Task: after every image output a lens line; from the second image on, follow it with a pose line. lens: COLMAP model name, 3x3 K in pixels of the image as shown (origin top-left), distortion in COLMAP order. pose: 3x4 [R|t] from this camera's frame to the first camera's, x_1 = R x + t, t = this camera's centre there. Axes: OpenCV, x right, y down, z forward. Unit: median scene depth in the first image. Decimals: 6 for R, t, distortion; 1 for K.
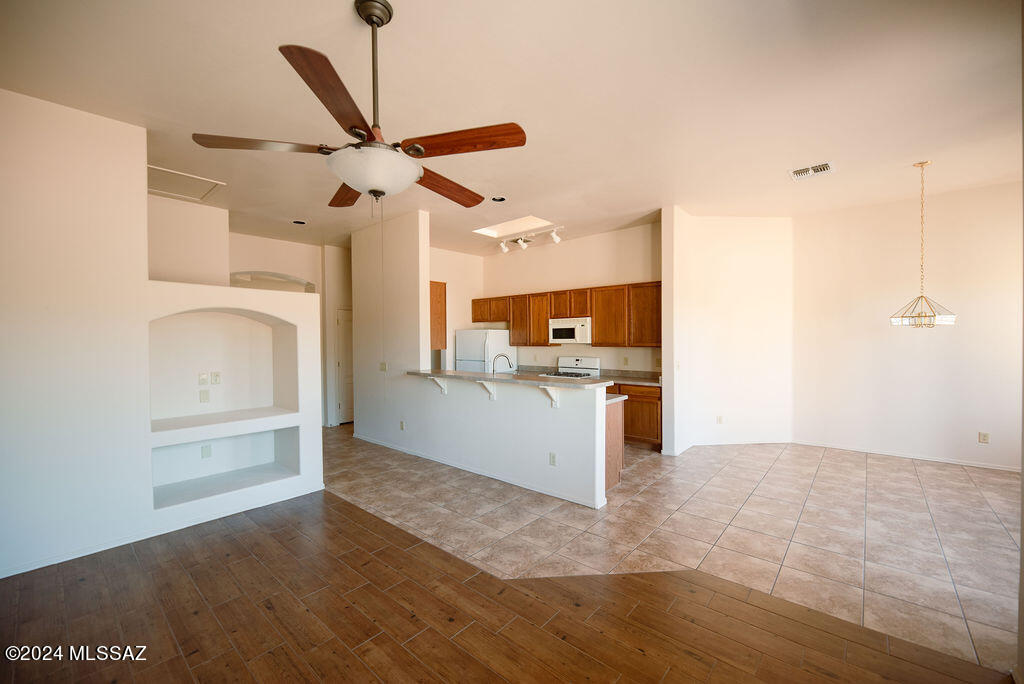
lens RADIAL K [[414.4, 0, 504.1], [0, 414.4, 341.0], [0, 0, 1]] dist [-0.005504, -0.001289]
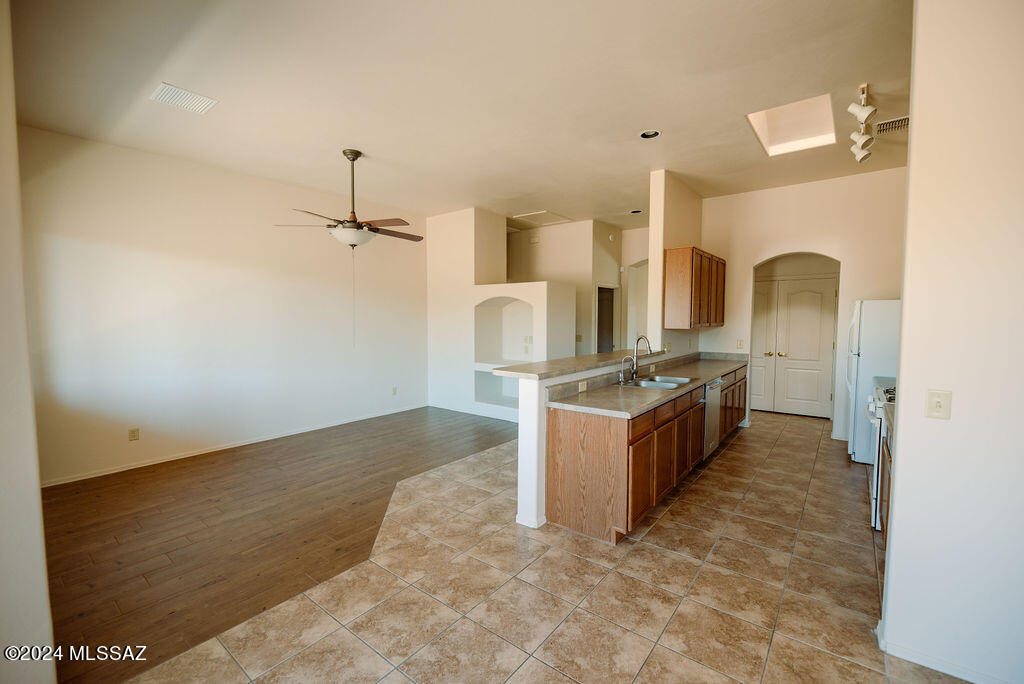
lens RADIAL K [[414.4, 0, 504.1], [0, 414.4, 339.1], [0, 0, 1]] dist [-0.005504, -0.001289]
pose [[0.073733, 0.068473, -0.994925, 1.296604], [-0.009176, 0.997644, 0.067980, -0.029011], [0.997236, 0.004118, 0.074188, 1.137505]]
